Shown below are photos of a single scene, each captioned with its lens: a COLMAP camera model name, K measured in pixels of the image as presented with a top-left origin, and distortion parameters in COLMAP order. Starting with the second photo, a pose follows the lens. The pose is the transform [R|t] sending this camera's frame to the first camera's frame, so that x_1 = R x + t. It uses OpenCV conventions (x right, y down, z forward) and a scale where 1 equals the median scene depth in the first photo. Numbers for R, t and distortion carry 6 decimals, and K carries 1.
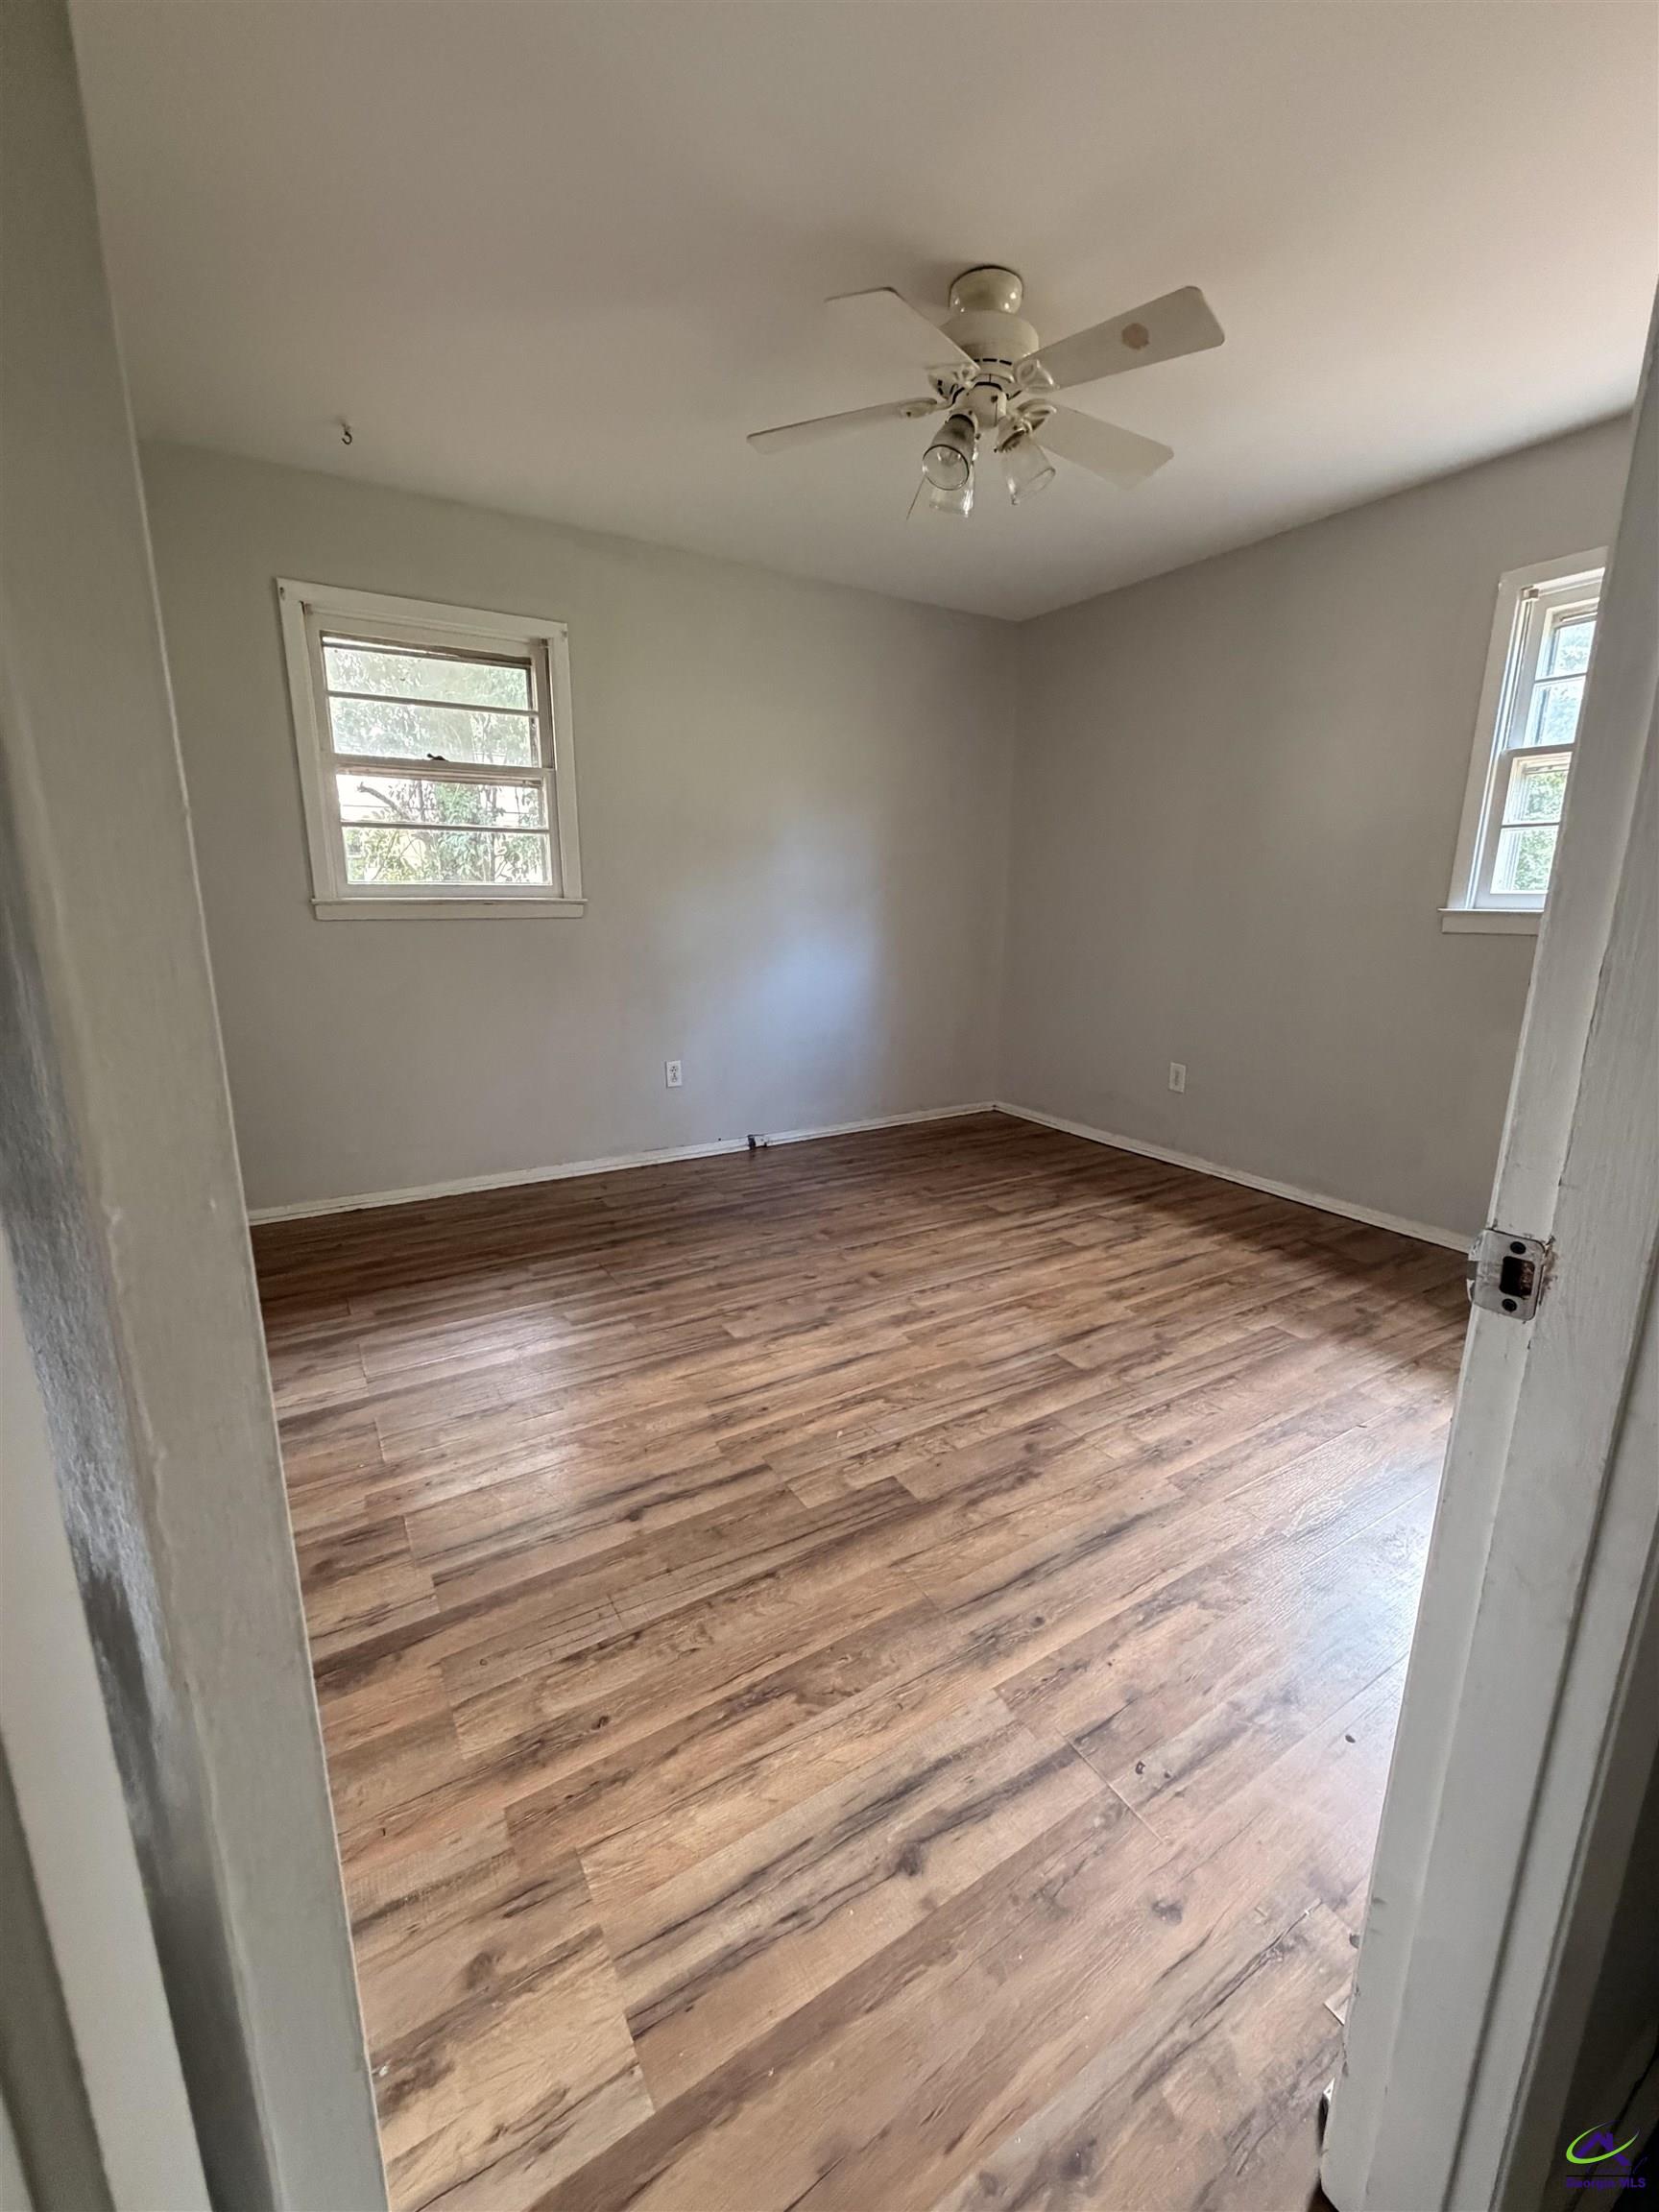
lens RADIAL K [[883.4, 0, 827.7], [0, 883.4, 1097.5], [0, 0, 1]] dist [-0.003317, 0.000264]
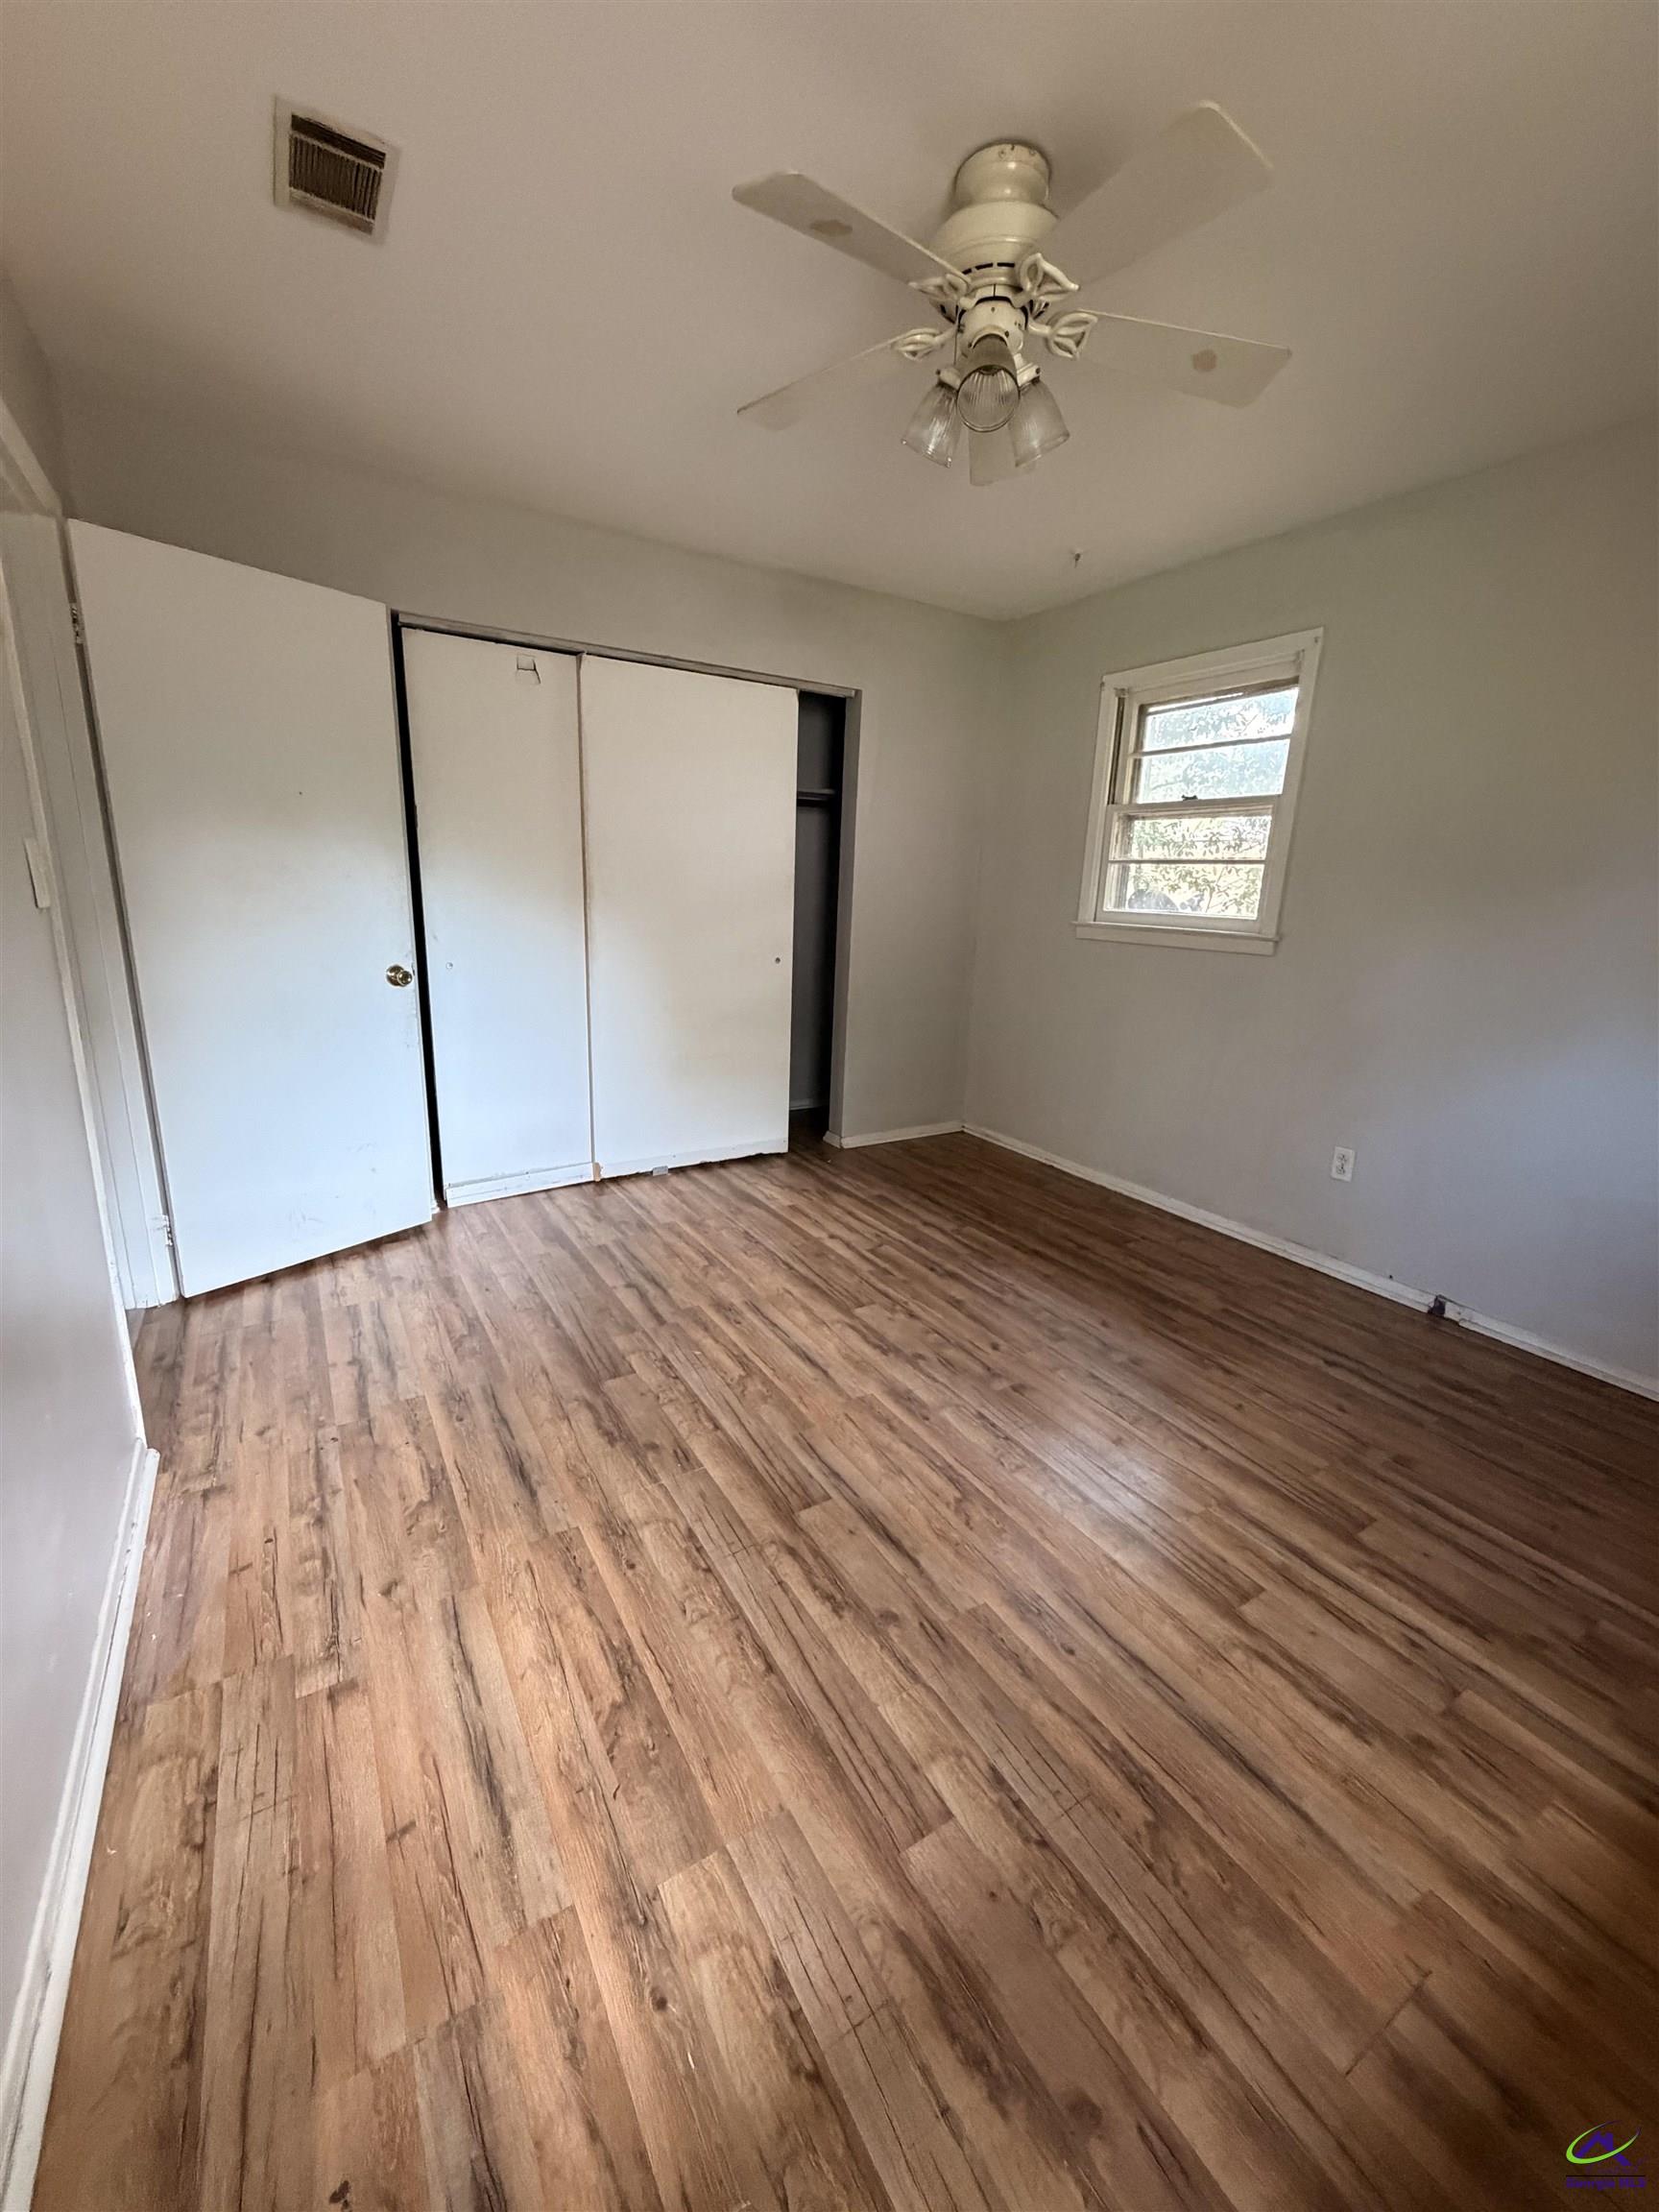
lens RADIAL K [[883.4, 0, 827.7], [0, 883.4, 1097.5], [0, 0, 1]] dist [-0.003317, 0.000264]
pose [[0.012267, 0.231649, -0.972722, 0.866858], [-0.262809, 0.939341, 0.220386, -0.206303], [0.964770, 0.252936, 0.072402, 0.770613]]
